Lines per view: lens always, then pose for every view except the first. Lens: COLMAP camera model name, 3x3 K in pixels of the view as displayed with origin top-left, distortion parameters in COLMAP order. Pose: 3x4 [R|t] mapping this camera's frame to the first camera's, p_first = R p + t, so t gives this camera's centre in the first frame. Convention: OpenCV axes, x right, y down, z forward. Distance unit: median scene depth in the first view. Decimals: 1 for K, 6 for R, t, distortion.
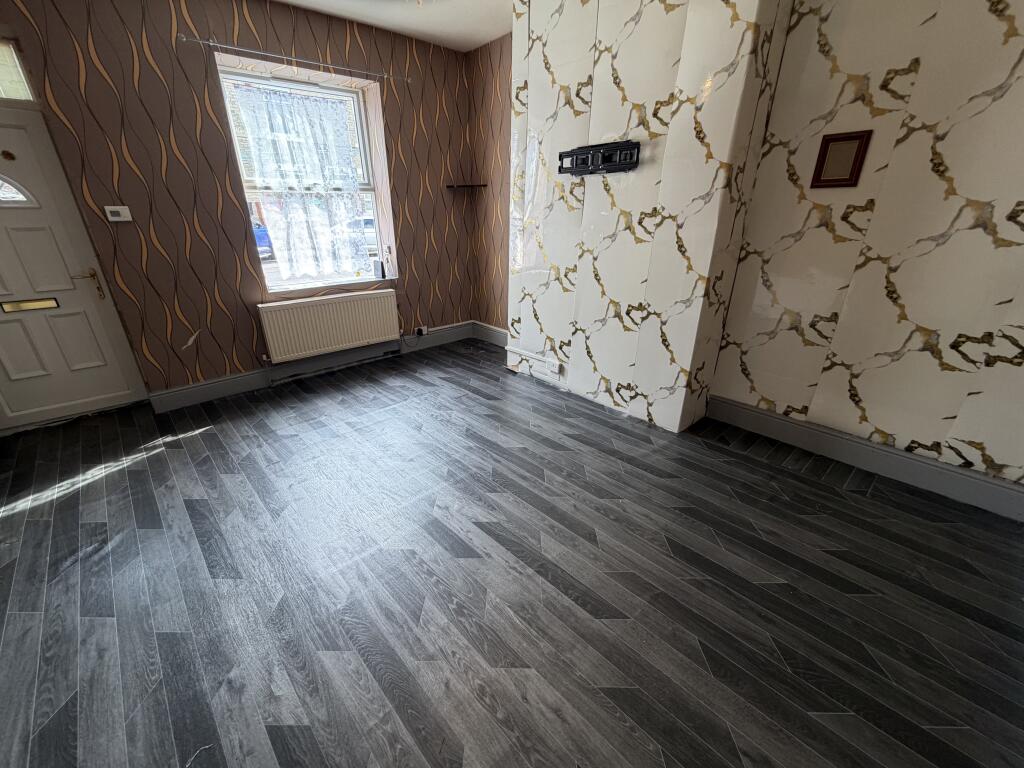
lens RADIAL K [[409.7, 0, 510.2], [0, 409.7, 385.6], [0, 0, 1]] dist [0.007243, 0.000063]
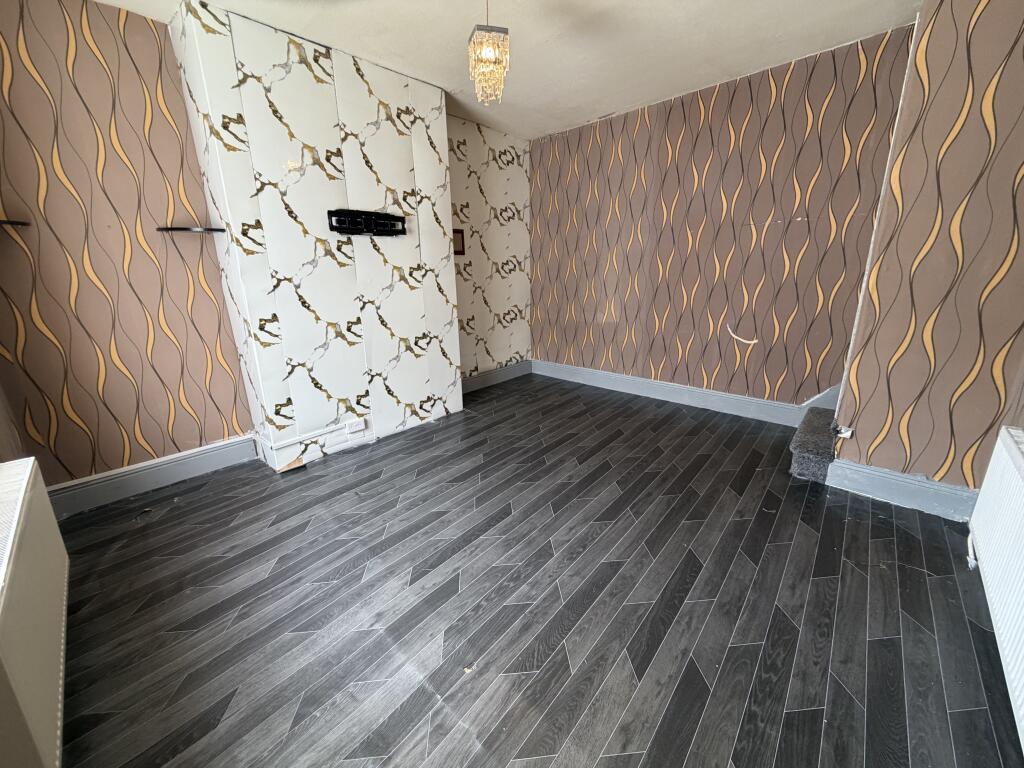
lens RADIAL K [[409.7, 0, 512.0], [0, 409.7, 383.8], [0, 0, 1]] dist [0.007243, 0.000063]
pose [[-0.095987, -0.273773, 0.956993, -0.995986], [0.403600, 0.868147, 0.288838, -0.319472], [-0.909886, 0.413967, 0.027164, 0.758780]]
